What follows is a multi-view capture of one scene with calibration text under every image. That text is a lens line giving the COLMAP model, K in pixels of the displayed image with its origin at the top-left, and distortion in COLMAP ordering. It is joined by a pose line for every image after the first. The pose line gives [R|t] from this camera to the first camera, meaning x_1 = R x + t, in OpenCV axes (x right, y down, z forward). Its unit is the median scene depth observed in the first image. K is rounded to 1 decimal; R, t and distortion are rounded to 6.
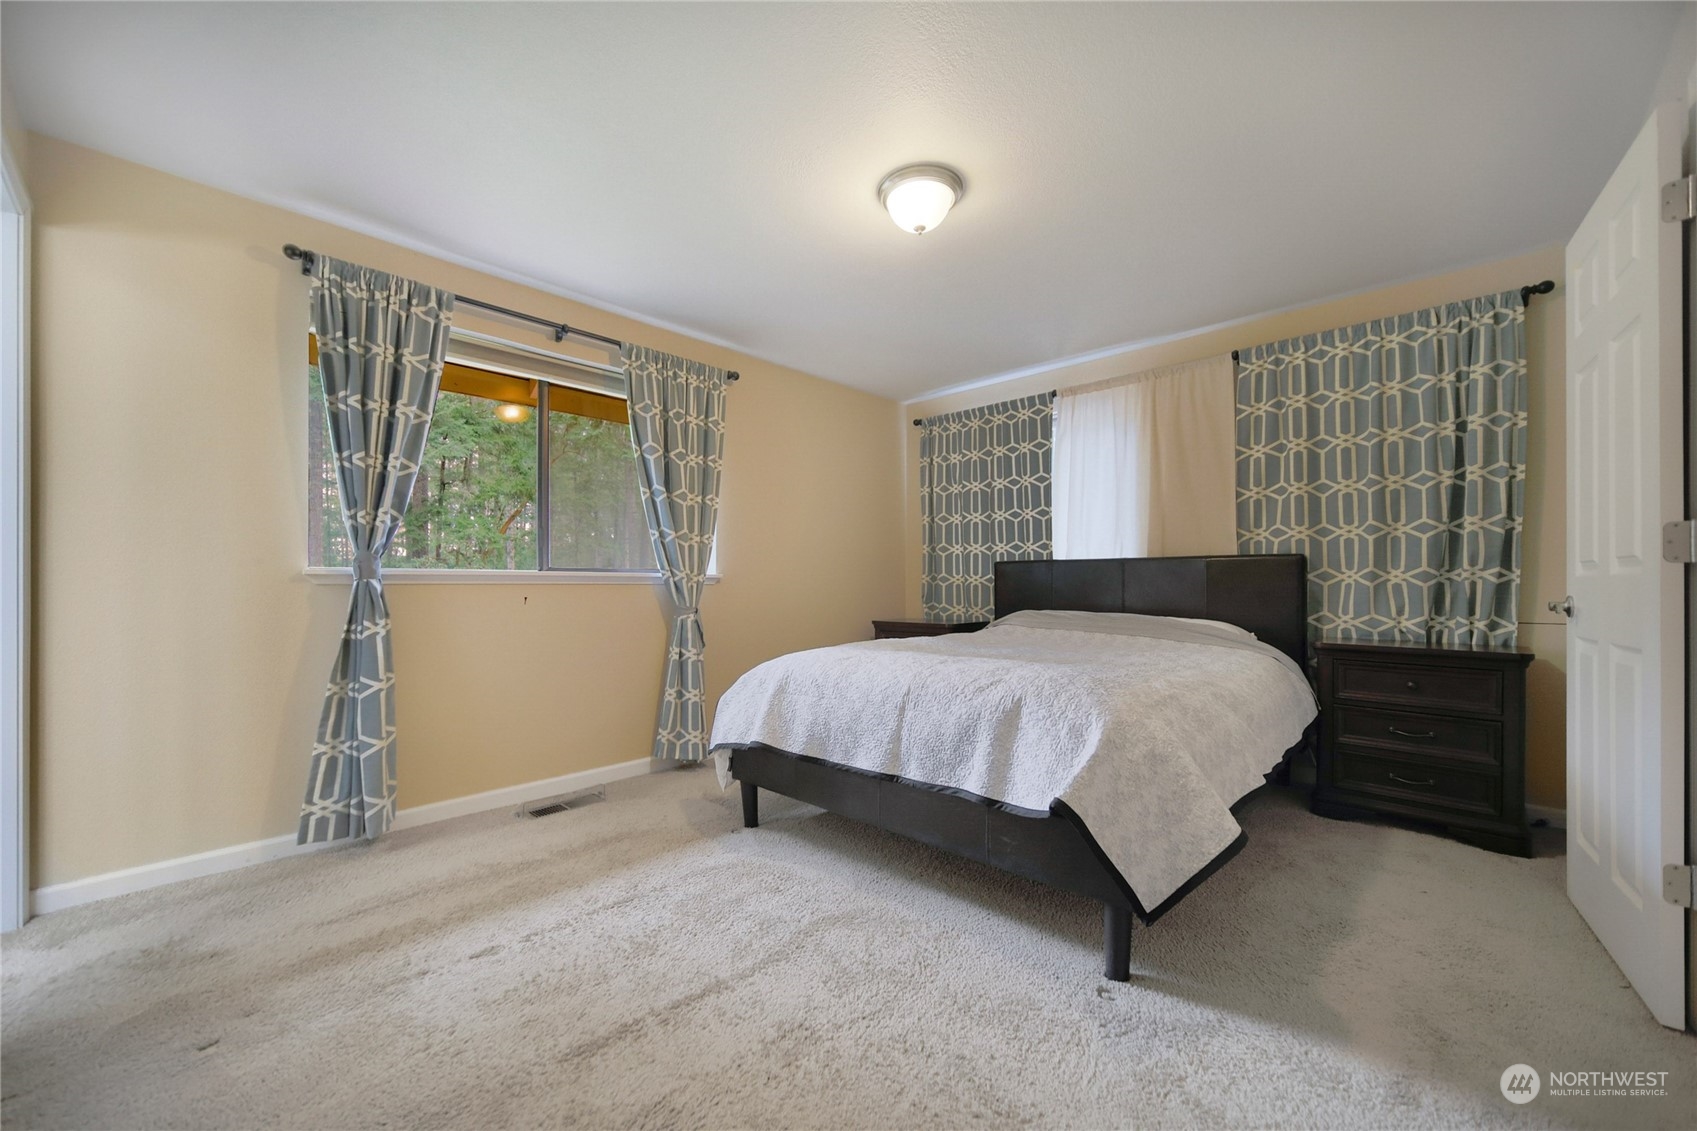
lens RADIAL K [[656.3, 0, 850.6], [0, 656.3, 598.4], [0, 0, 1]] dist [0.000333, 0.000001]
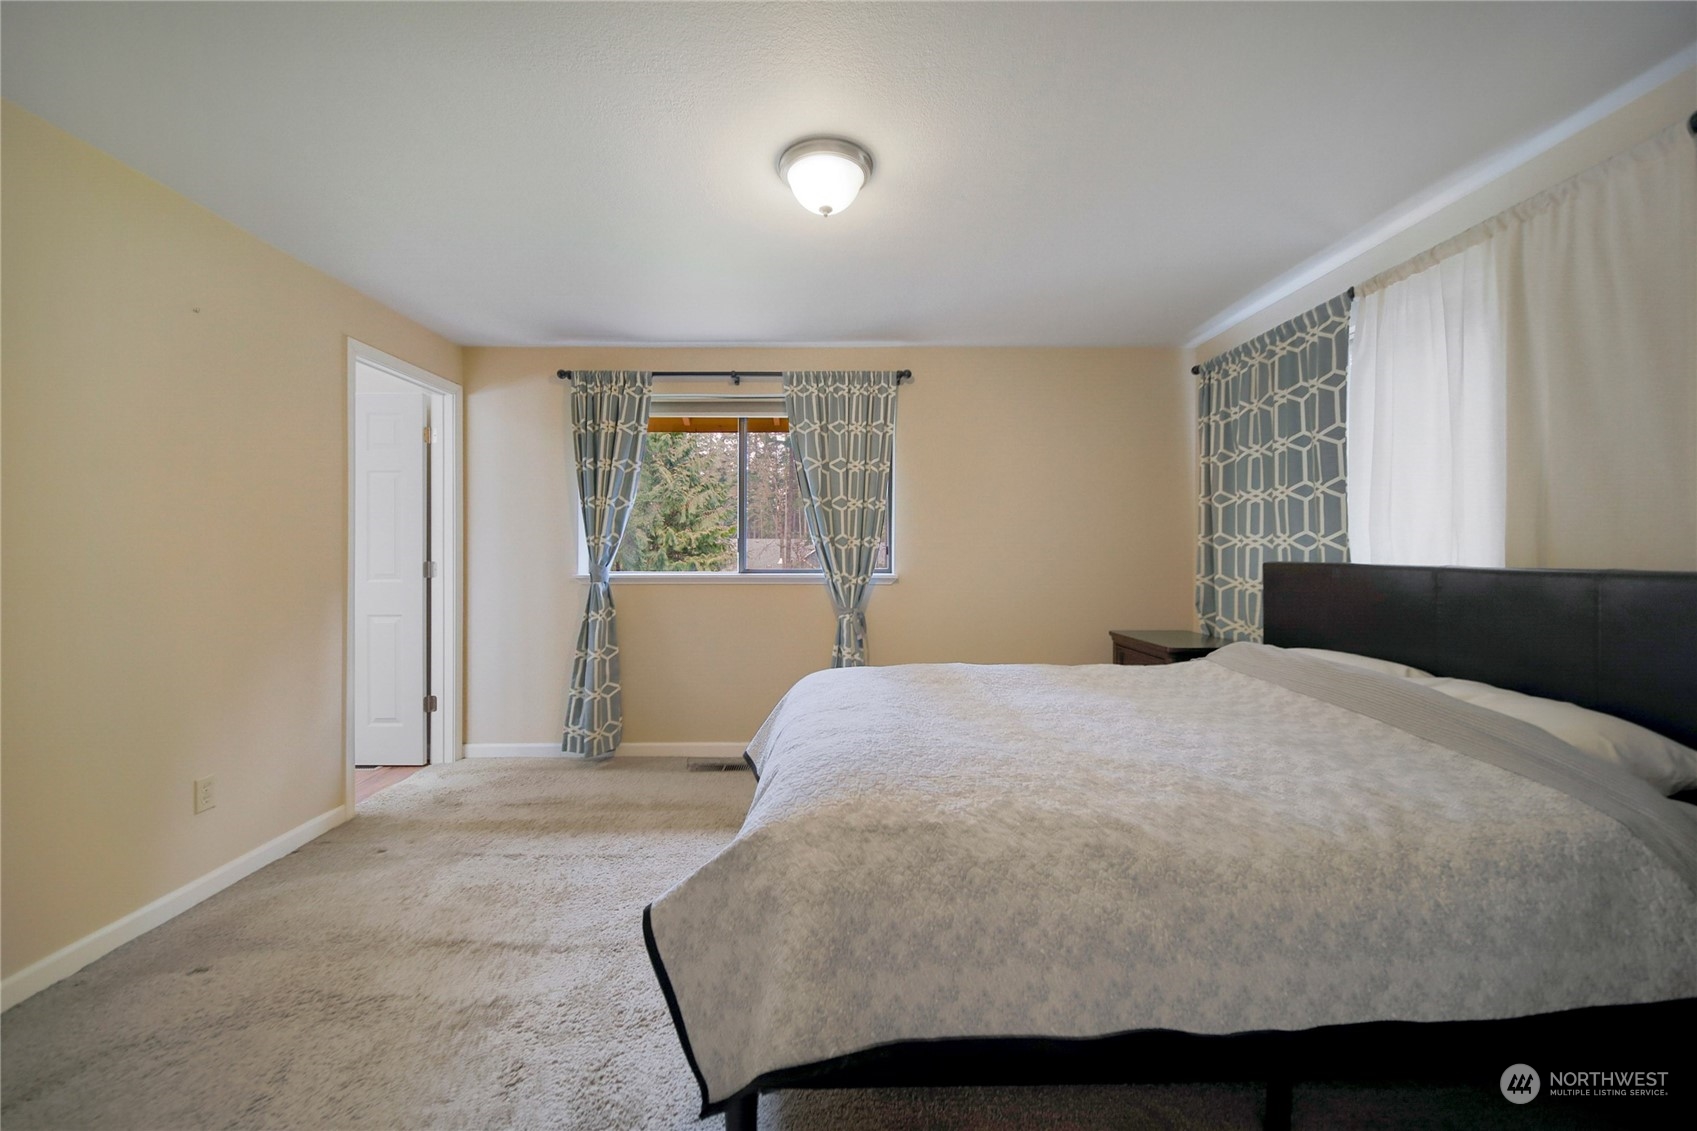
lens RADIAL K [[651.2, 0, 848.5], [0, 651.2, 565.5], [0, 0, 1]] dist [0.001108, 0.000198]
pose [[0.692364, 0.020171, -0.721267, 0.493141], [-0.015851, 0.999793, 0.012744, -0.065580], [0.721375, 0.002609, 0.692540, 0.271647]]
